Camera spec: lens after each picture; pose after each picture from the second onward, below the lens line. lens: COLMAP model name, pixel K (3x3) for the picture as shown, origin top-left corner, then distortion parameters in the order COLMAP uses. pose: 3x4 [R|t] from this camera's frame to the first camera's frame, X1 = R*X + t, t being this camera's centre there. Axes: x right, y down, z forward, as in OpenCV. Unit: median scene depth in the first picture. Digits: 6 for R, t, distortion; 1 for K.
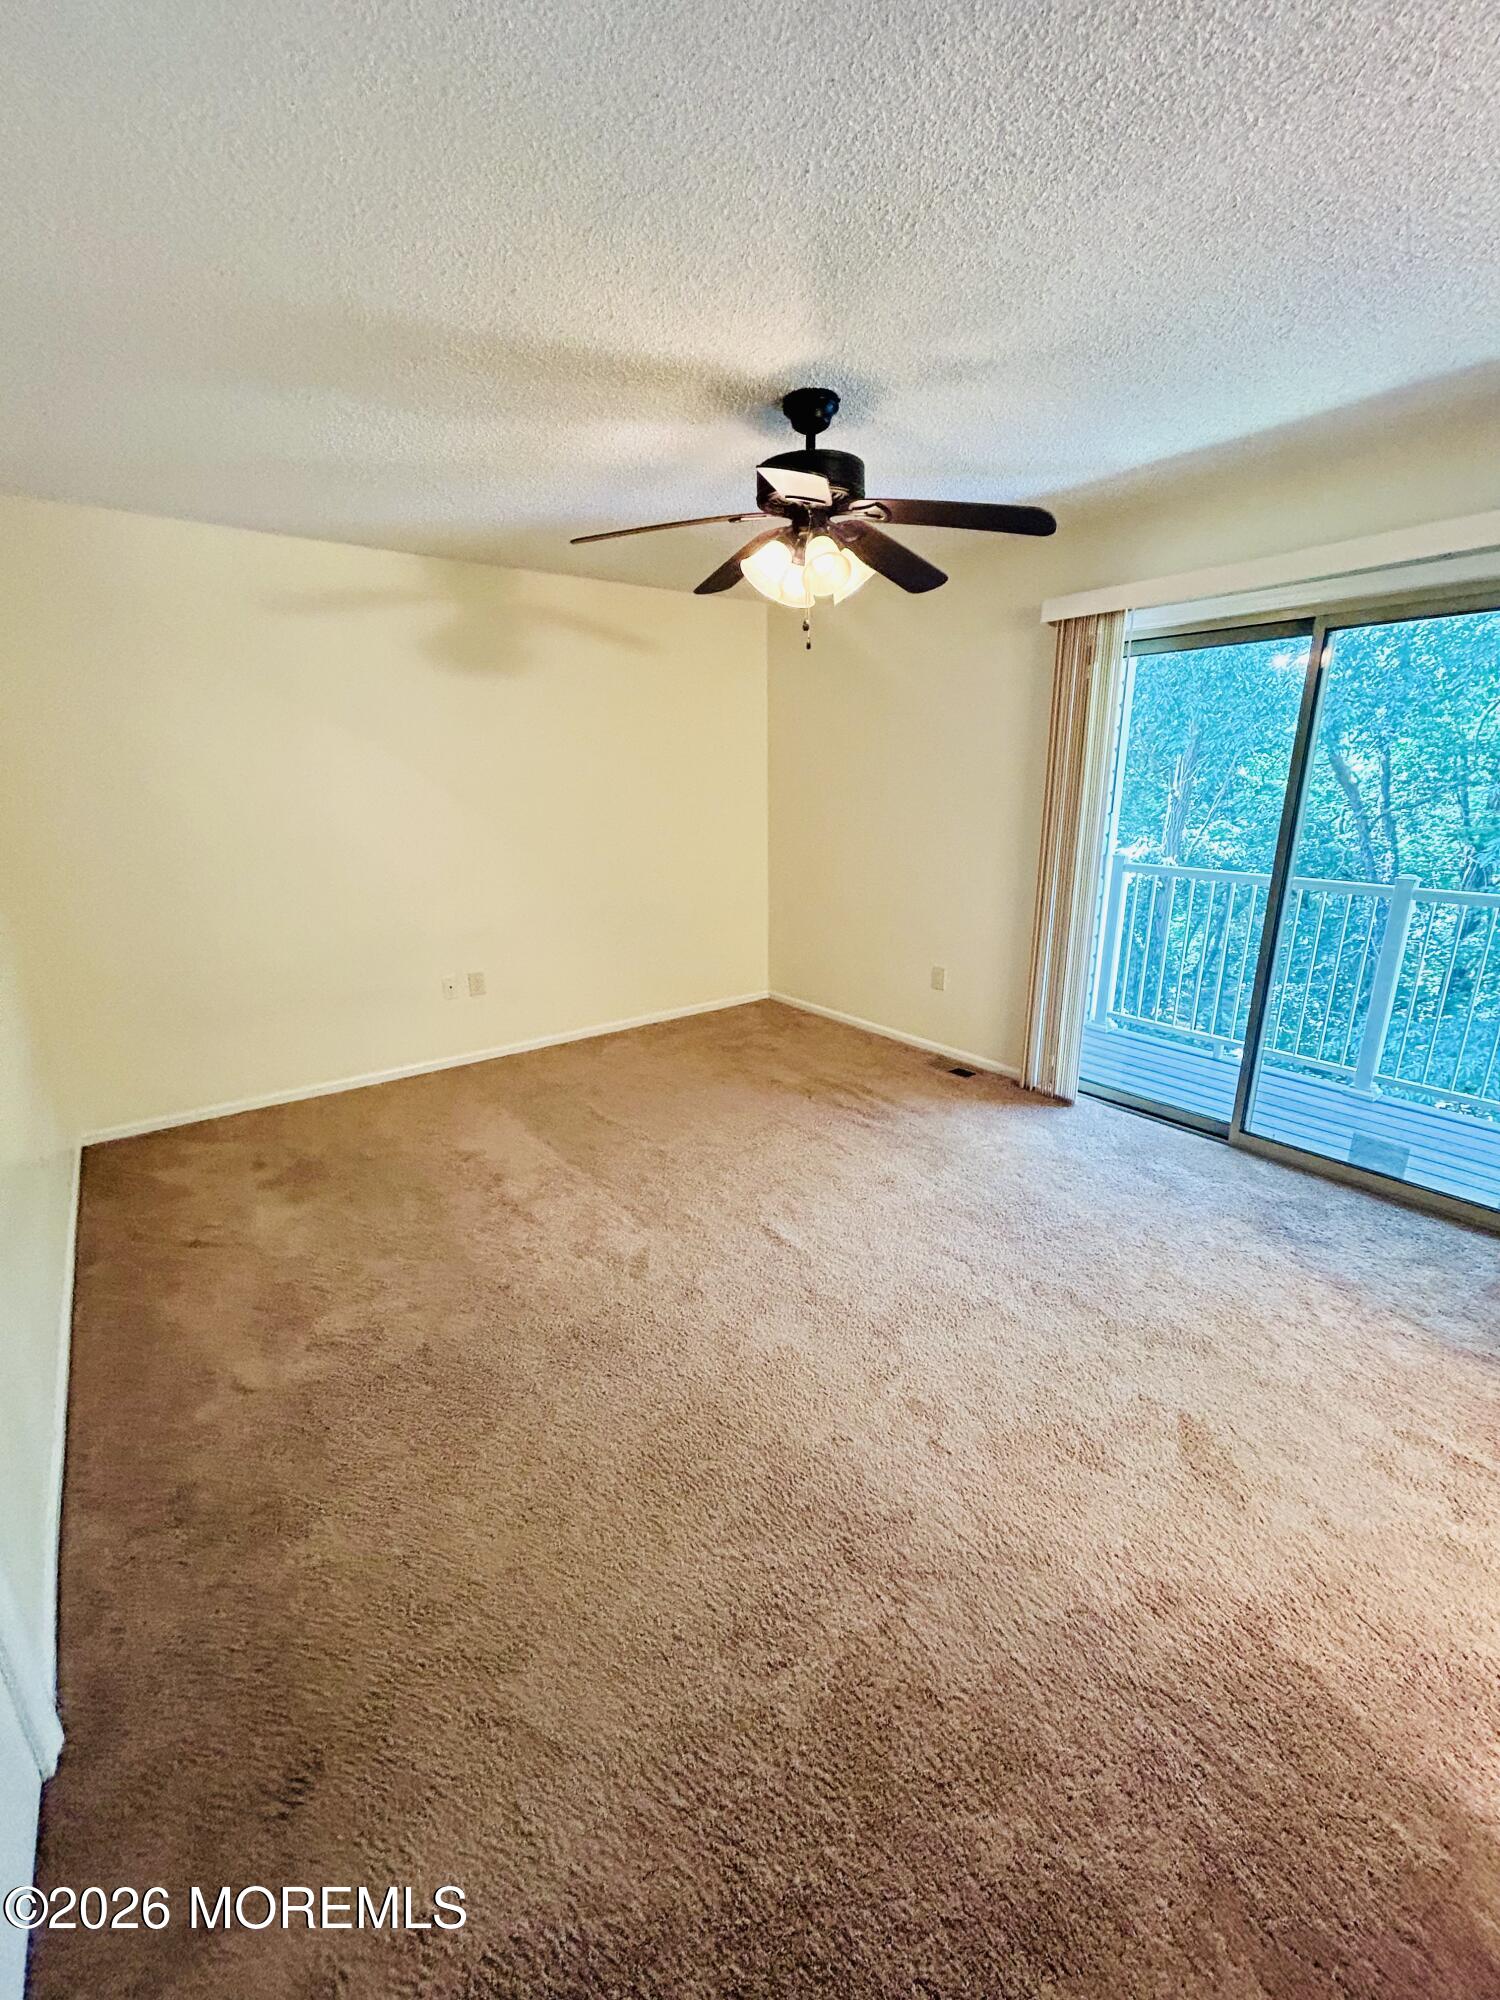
lens RADIAL K [[811.0, 0, 746.9], [0, 811.0, 993.5], [0, 0, 1]] dist [-0.001057, 0.002706]
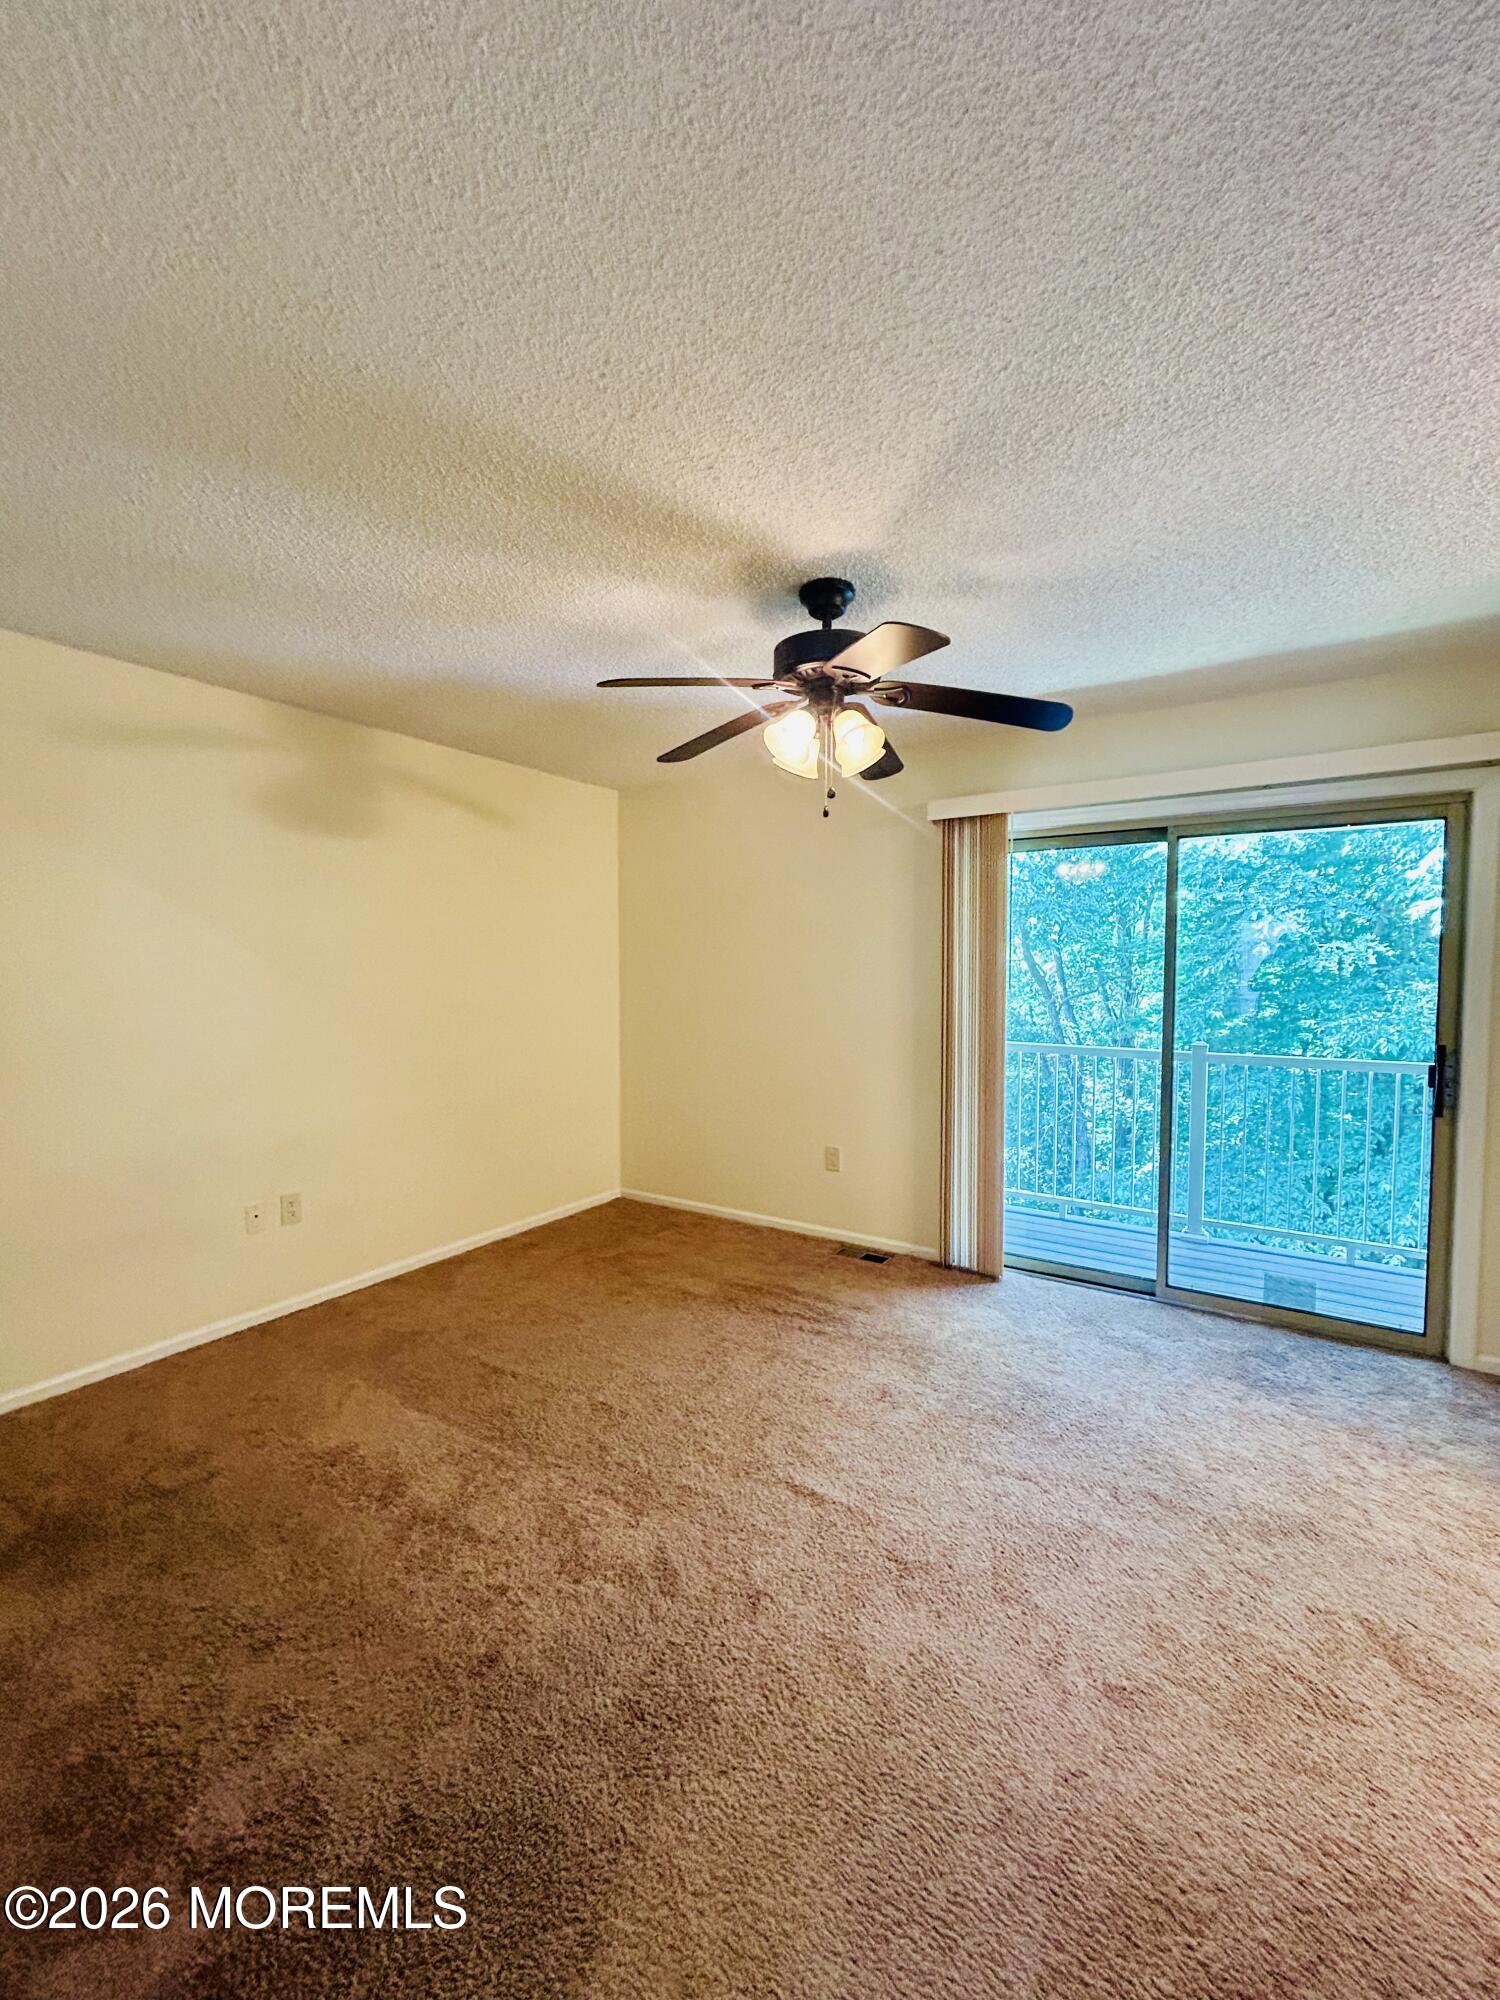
lens RADIAL K [[811.0, 0, 745.6], [0, 811.0, 995.6], [0, 0, 1]] dist [-0.001057, 0.002706]
pose [[0.940980, -0.002085, 0.338455, -0.247452], [0.080167, 0.972899, -0.216890, -0.009674], [-0.328830, 0.231222, 0.915646, 0.139768]]
